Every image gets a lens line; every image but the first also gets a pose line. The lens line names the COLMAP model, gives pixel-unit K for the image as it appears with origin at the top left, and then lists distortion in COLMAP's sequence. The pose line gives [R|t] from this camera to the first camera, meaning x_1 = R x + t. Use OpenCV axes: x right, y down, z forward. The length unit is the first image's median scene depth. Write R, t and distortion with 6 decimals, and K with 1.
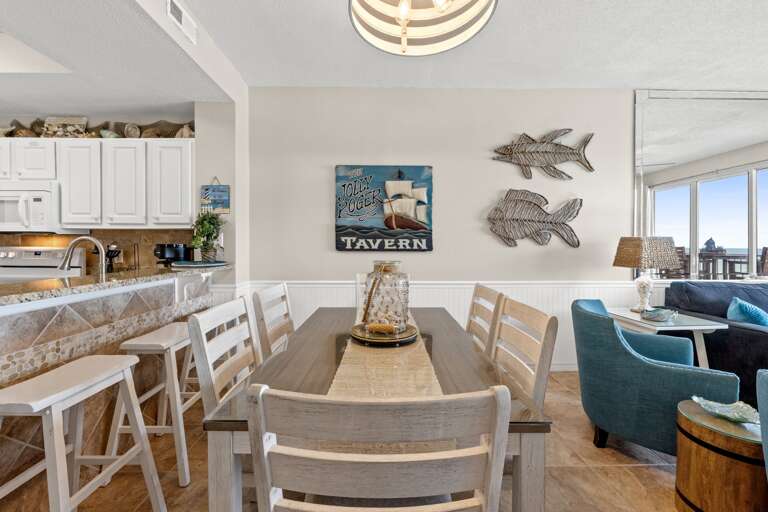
lens RADIAL K [[323.5, 0, 383.4], [0, 323.5, 242.0], [0, 0, 1]] dist [-0.000094, -0.000214]
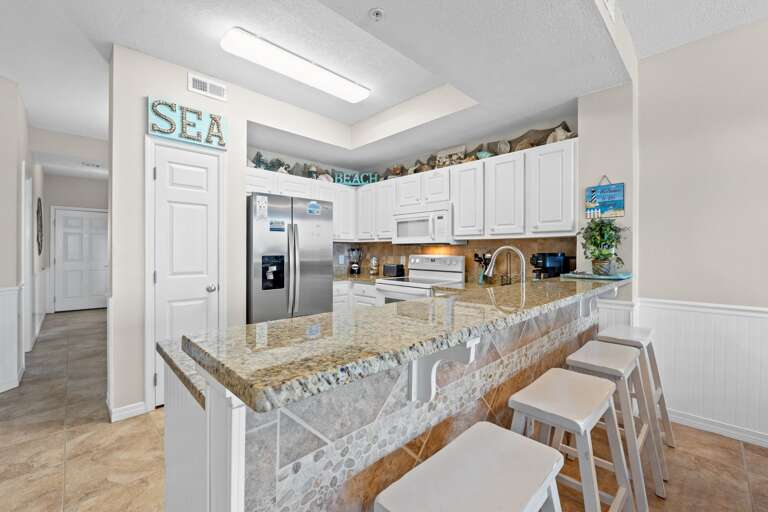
lens RADIAL K [[323.5, 0, 383.4], [0, 323.5, 242.0], [0, 0, 1]] dist [-0.000094, -0.000214]
pose [[0.693892, -0.023790, -0.719686, -0.297143], [0.003851, 0.999562, -0.029329, 0.000303], [0.720068, 0.017580, 0.693680, -0.025346]]
